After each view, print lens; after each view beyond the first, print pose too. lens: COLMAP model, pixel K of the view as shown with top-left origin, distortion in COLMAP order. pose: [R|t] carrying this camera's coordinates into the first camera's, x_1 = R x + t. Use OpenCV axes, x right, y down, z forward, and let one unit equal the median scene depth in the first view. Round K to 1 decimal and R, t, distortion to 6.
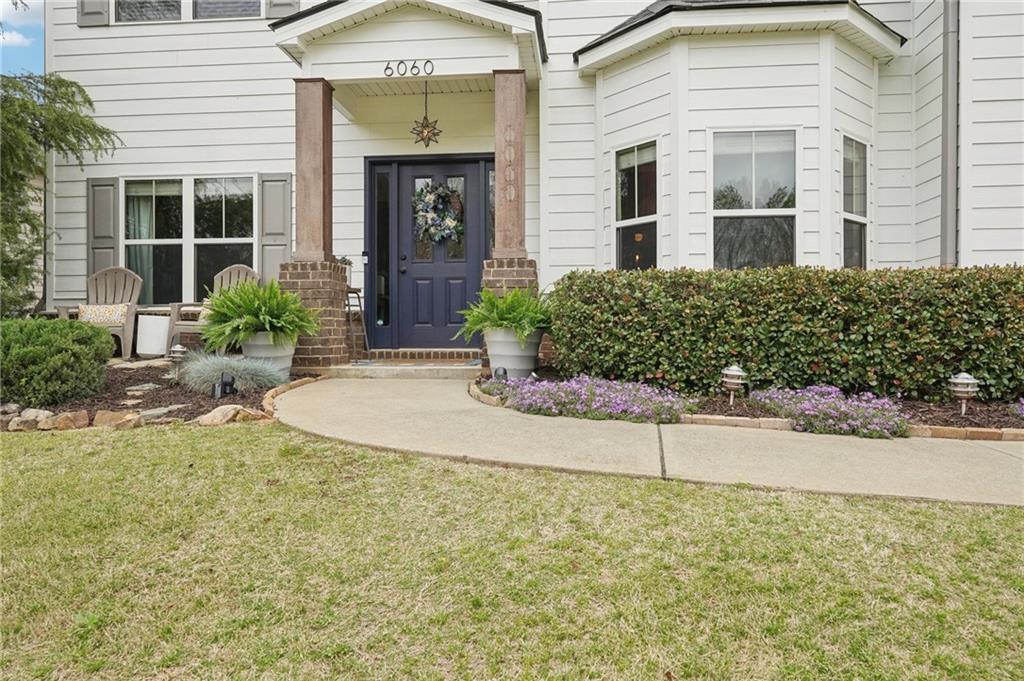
lens RADIAL K [[650.2, 0, 529.3], [0, 650.2, 332.6], [0, 0, 1]] dist [-0.000133, -0.000212]
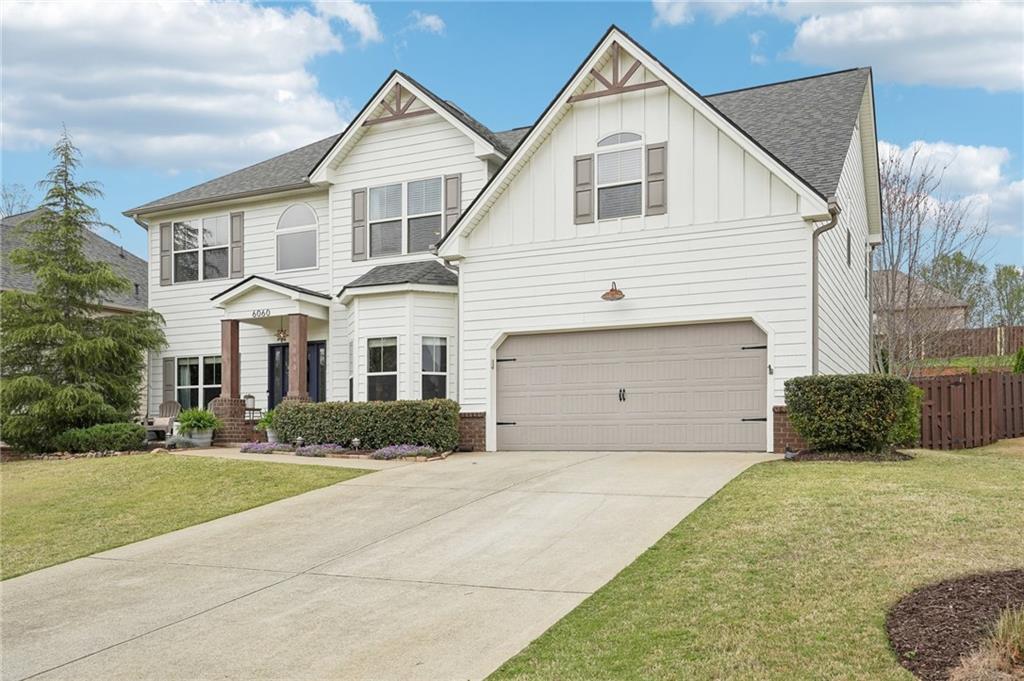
lens RADIAL K [[892.7, 0, 511.5], [0, 892.7, 440.4], [0, 0, 1]] dist [0.013922, 0.003458]
pose [[0.931613, -0.000963, -0.363449, 1.702400], [-0.002358, 0.999959, -0.008694, 0.063864], [0.363443, 0.008957, 0.931573, -1.538726]]
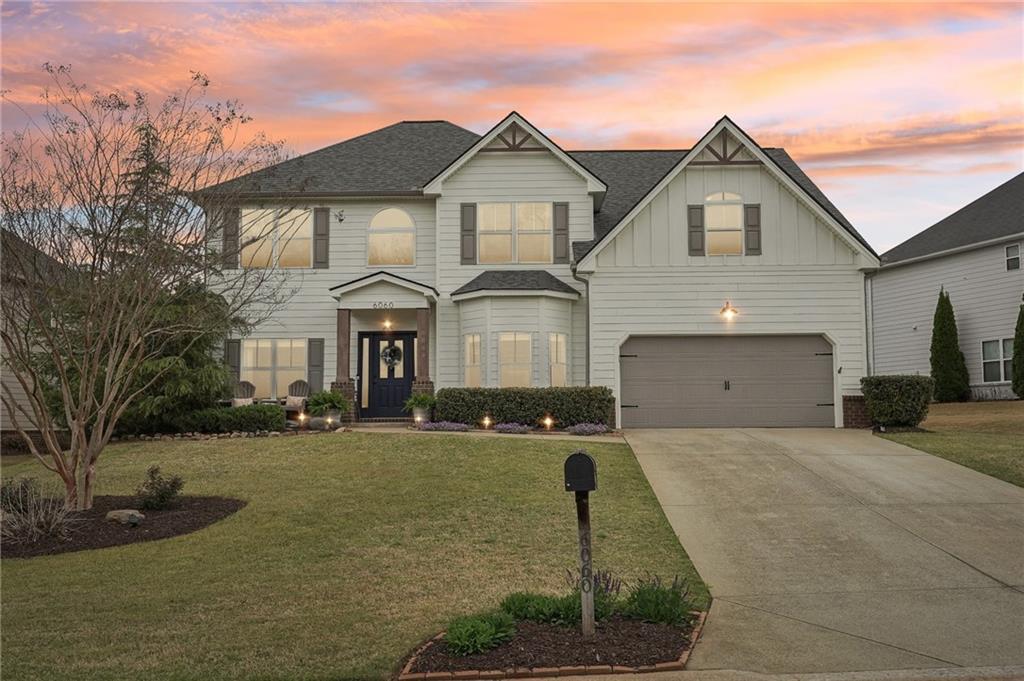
lens RADIAL K [[910.5, 0, 512.0], [0, 910.5, 340.5], [0, 0, 1]] dist [-0.000226, -0.002346]
pose [[0.998433, 0.001981, 0.055920, 0.112786], [0.003406, 0.995368, -0.096078, 0.071184], [-0.055851, 0.096118, 0.993802, -2.432848]]
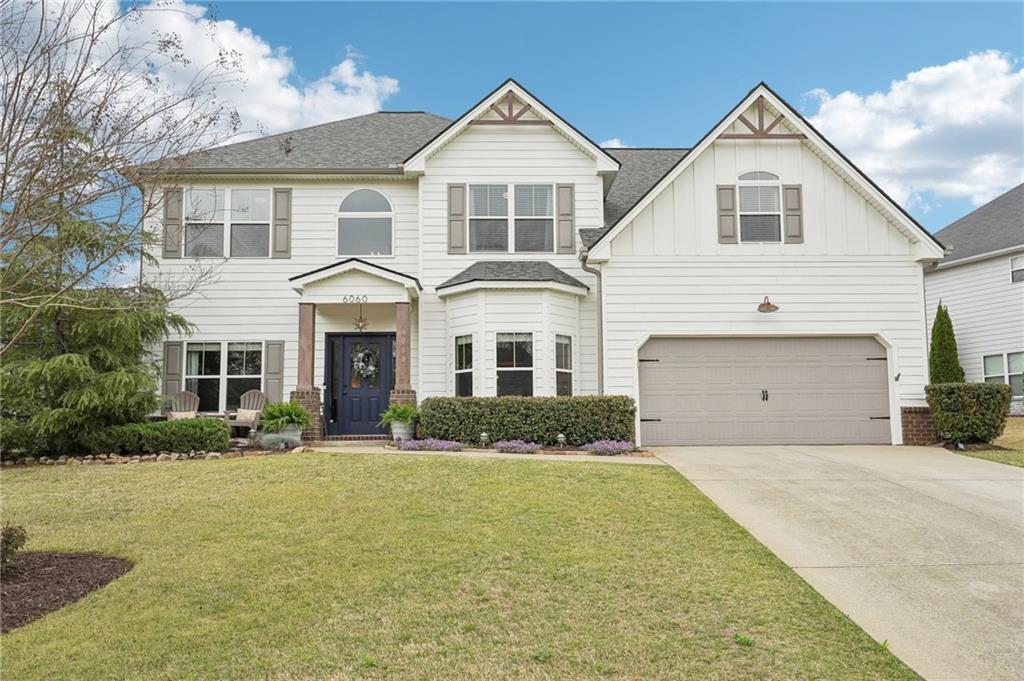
lens RADIAL K [[788.4, 0, 517.5], [0, 788.4, 357.0], [0, 0, 1]] dist [0.007140, 0.002129]
pose [[0.993738, 0.005558, 0.111600, 0.050929], [0.007175, 0.993526, -0.113375, 0.071249], [-0.111508, 0.113466, 0.987265, -1.496812]]
